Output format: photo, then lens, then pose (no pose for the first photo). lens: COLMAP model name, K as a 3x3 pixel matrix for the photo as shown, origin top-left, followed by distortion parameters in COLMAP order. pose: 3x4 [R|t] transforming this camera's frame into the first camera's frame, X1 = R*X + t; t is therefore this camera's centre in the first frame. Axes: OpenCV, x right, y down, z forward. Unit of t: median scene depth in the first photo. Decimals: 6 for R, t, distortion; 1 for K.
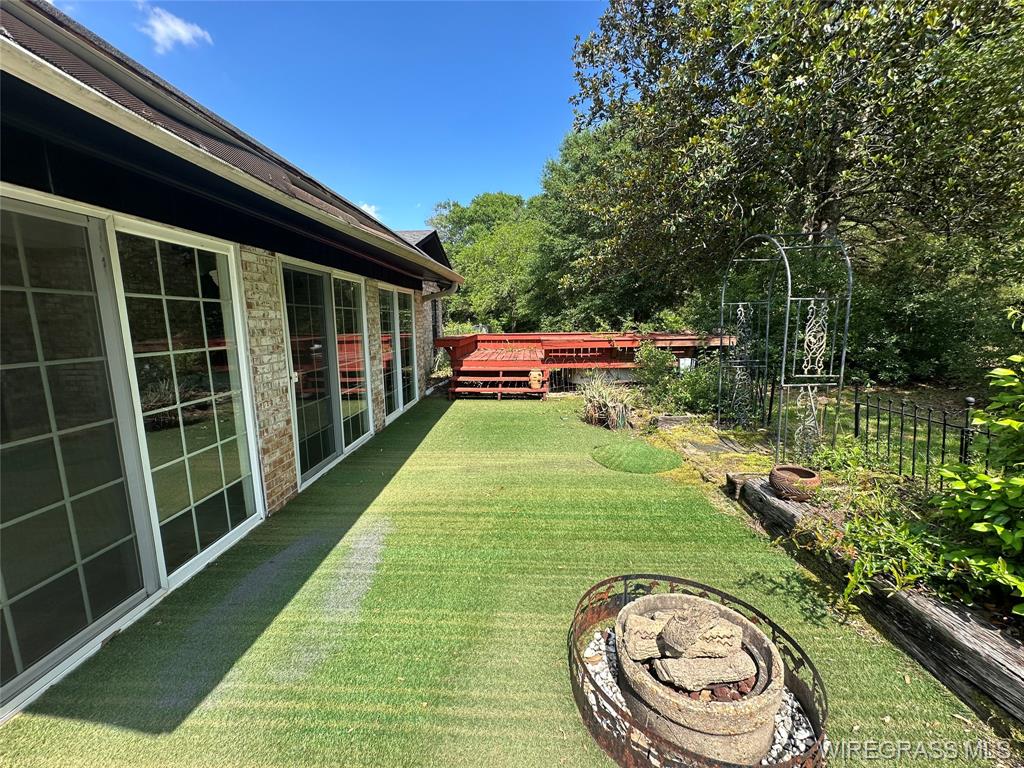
lens RADIAL K [[407.3, 0, 512.9], [0, 407.3, 382.8], [0, 0, 1]] dist [-0.001610, -0.000175]
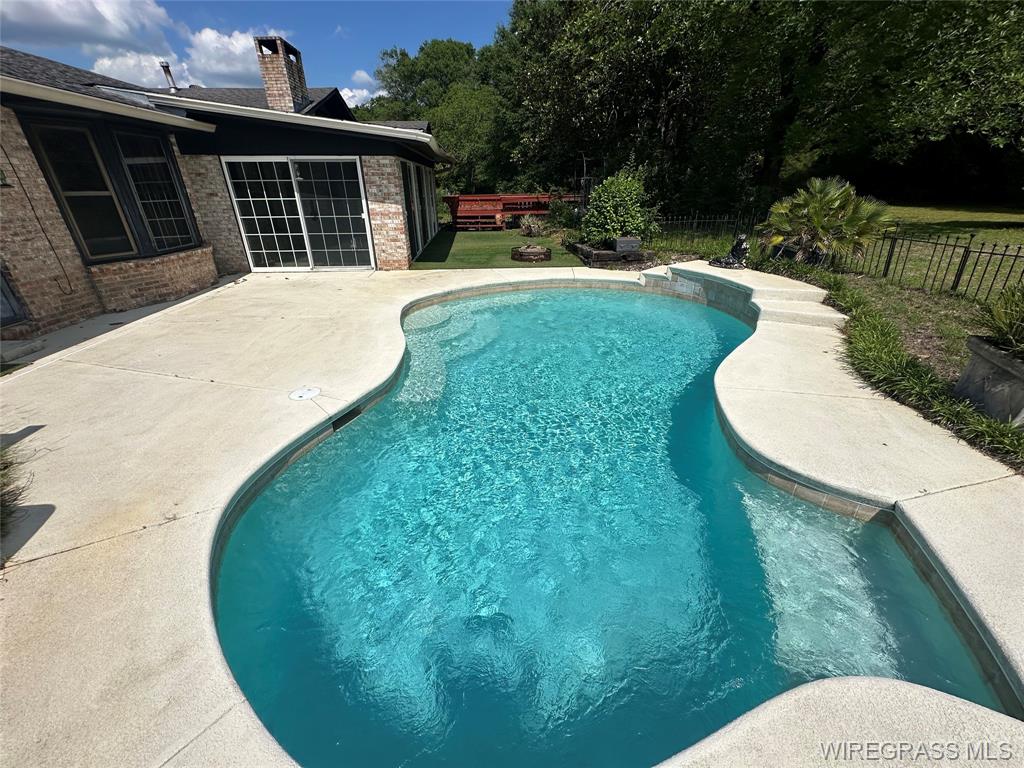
lens RADIAL K [[407.3, 0, 514.0], [0, 407.3, 381.8], [0, 0, 1]] dist [-0.001610, -0.000175]
pose [[0.993762, -0.049596, 0.099886, -0.078710], [0.018125, 0.955588, 0.294150, 0.124130], [-0.110039, -0.290504, 0.950526, -0.821339]]
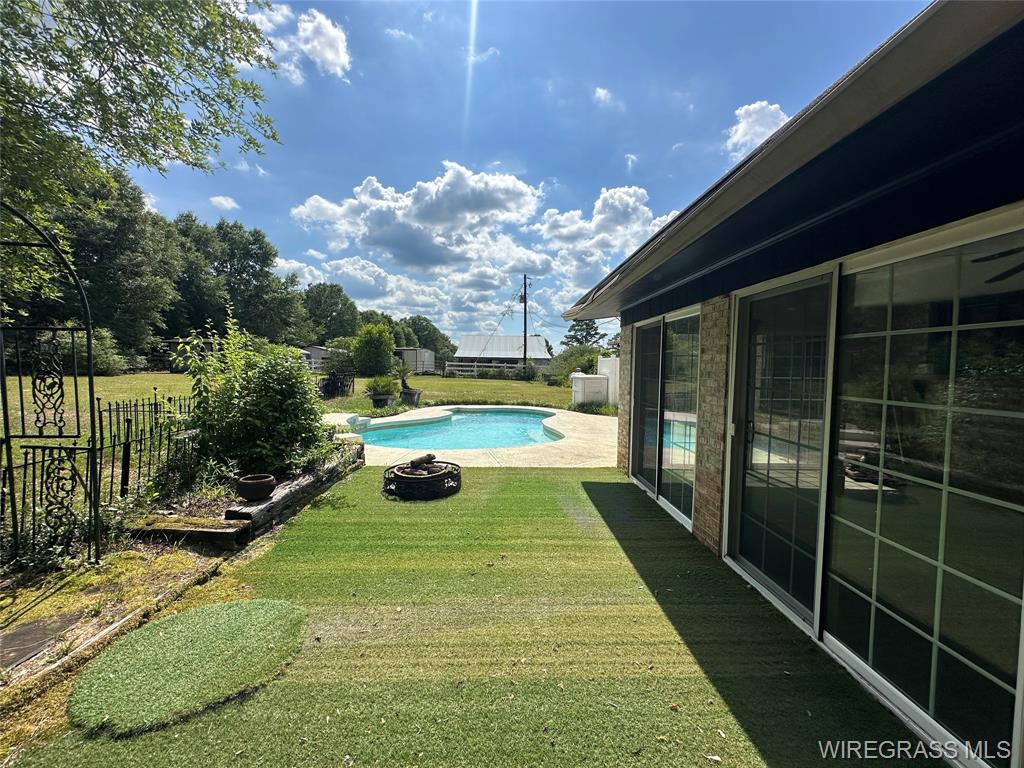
lens RADIAL K [[407.3, 0, 511.8], [0, 407.3, 385.7], [0, 0, 1]] dist [-0.001610, -0.000175]
pose [[-0.998940, -0.008623, -0.045227, -0.031114], [-0.017833, 0.978093, 0.207405, -0.249739], [0.042448, 0.207991, -0.977209, 1.634204]]
